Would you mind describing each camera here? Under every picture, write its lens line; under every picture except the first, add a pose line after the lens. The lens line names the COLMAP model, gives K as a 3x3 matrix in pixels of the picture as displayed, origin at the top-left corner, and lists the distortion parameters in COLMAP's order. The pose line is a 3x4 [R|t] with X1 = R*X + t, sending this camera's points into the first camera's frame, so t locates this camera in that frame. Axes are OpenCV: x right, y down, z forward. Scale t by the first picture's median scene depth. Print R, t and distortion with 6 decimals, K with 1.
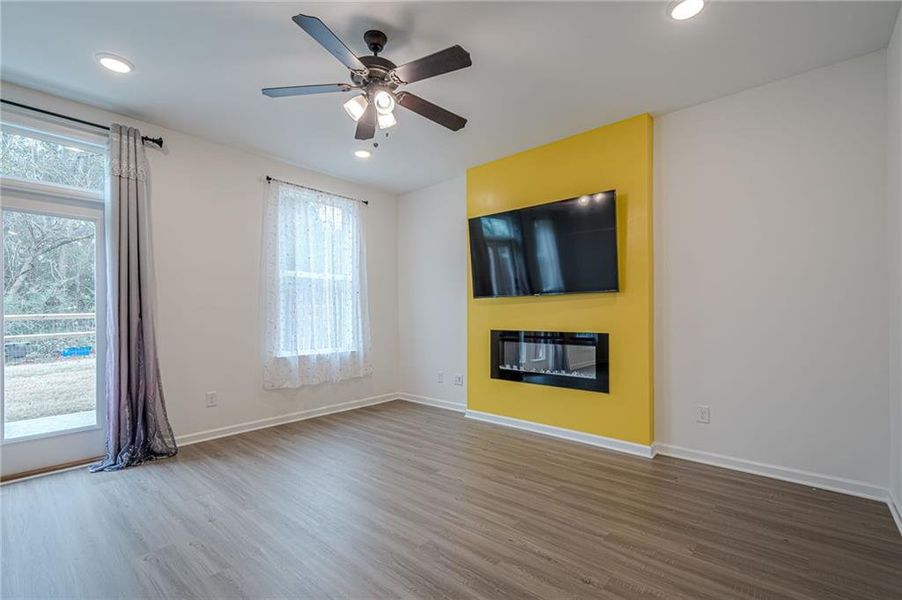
lens RADIAL K [[402.5, 0, 450.2], [0, 402.5, 312.0], [0, 0, 1]] dist [0.010103, -0.000009]
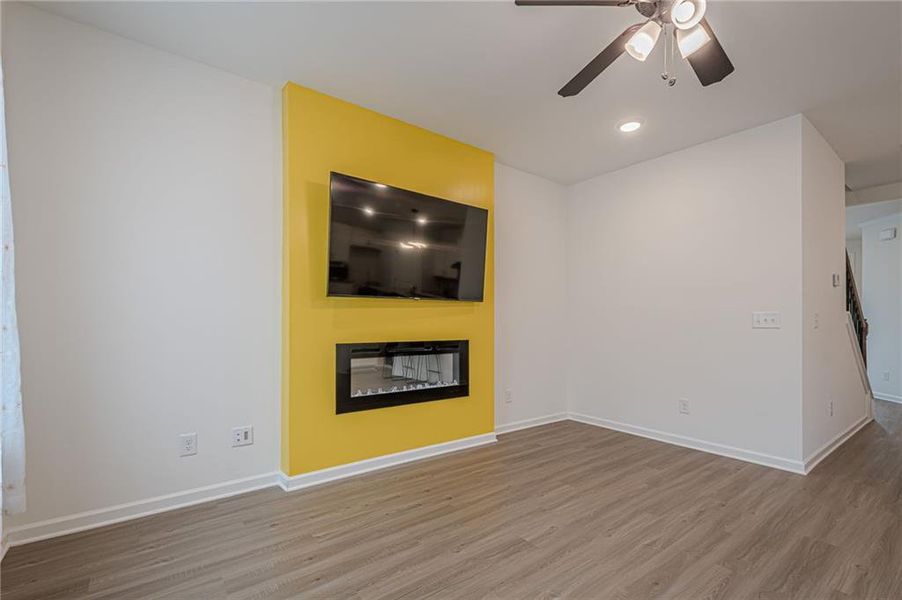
lens RADIAL K [[392.3, 0, 453.2], [0, 392.3, 321.8], [0, 0, 1]] dist [0.011083, -0.000049]
pose [[0.209133, 0.001695, 0.977886, -0.628463], [-0.009381, 0.999956, 0.000273, 0.007143], [-0.977842, -0.009231, 0.209140, 0.826440]]
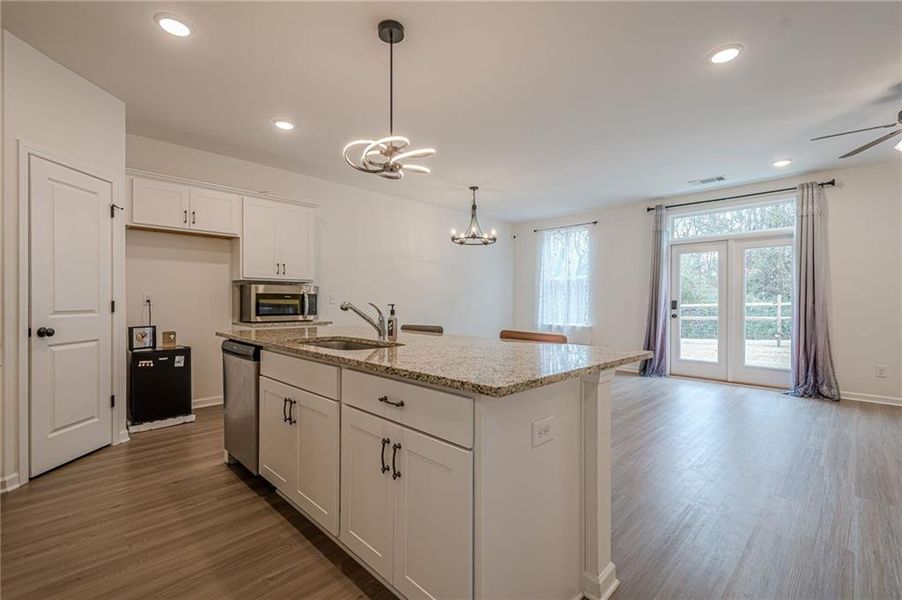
lens RADIAL K [[394.0, 0, 450.7], [0, 394.0, 303.6], [0, 0, 1]] dist [0.009943, -0.000848]
pose [[-0.060170, 0.011291, -0.998124, 0.771772], [-0.005510, 0.999917, 0.011643, 0.002280], [0.998173, 0.006200, -0.060103, -0.265967]]
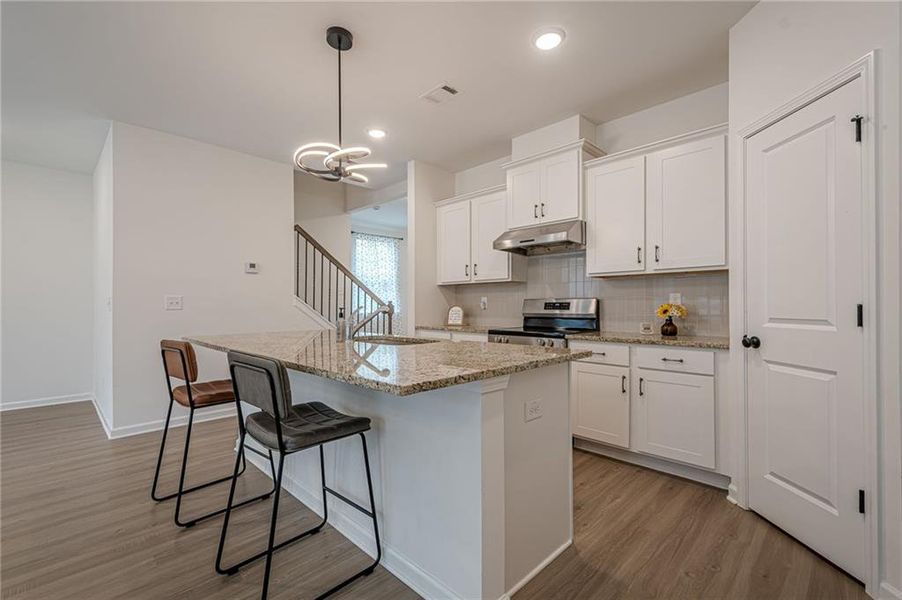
lens RADIAL K [[394.0, 0, 450.7], [0, 394.0, 303.6], [0, 0, 1]] dist [0.009943, -0.000848]
pose [[0.052792, 0.008978, 0.998565, -0.562153], [0.003224, 0.999953, -0.009161, 0.012854], [-0.998600, 0.003703, 0.052761, -0.634631]]
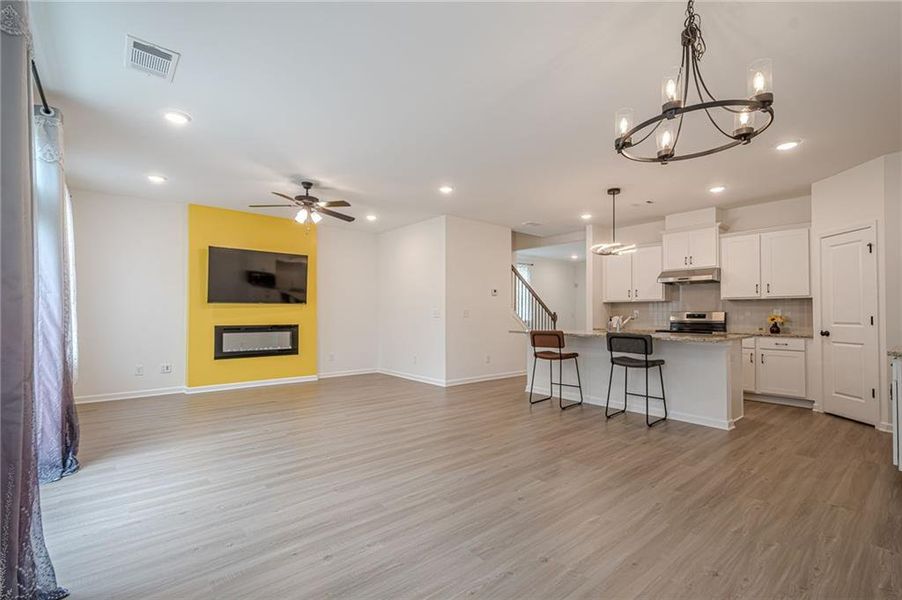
lens RADIAL K [[395.3, 0, 450.6], [0, 395.3, 306.6], [0, 0, 1]] dist [0.009306, -0.000395]
pose [[0.149648, 0.024148, 0.988444, -1.425656], [-0.001484, 0.999706, -0.024198, 0.012859], [-0.988738, 0.002155, 0.149640, -0.031949]]
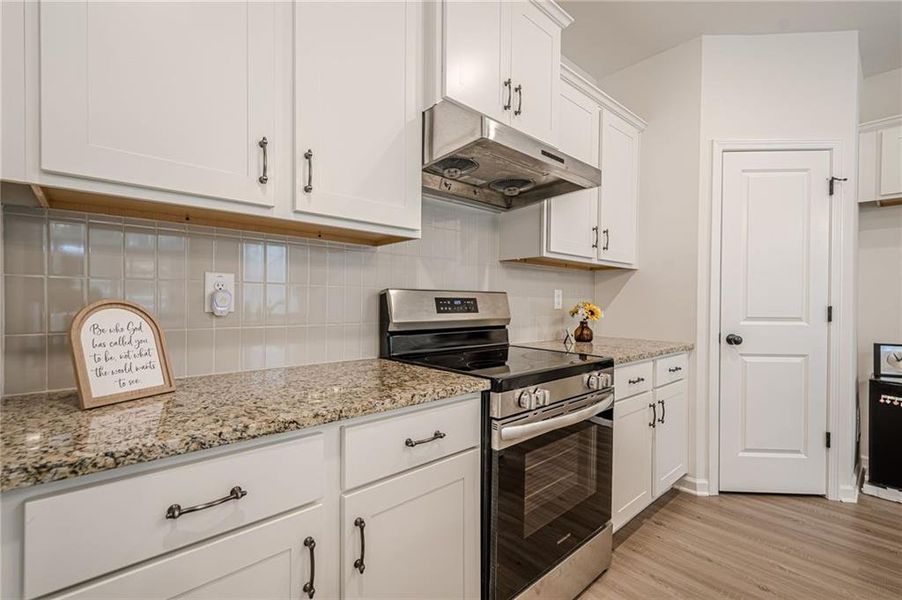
lens RADIAL K [[394.0, 0, 450.7], [0, 394.0, 303.6], [0, 0, 1]] dist [0.009943, -0.000848]
pose [[-0.992919, -0.005893, 0.118645, 0.478482], [-0.004990, 0.999956, 0.007899, 0.004156], [-0.118686, 0.007251, -0.992905, -0.337370]]
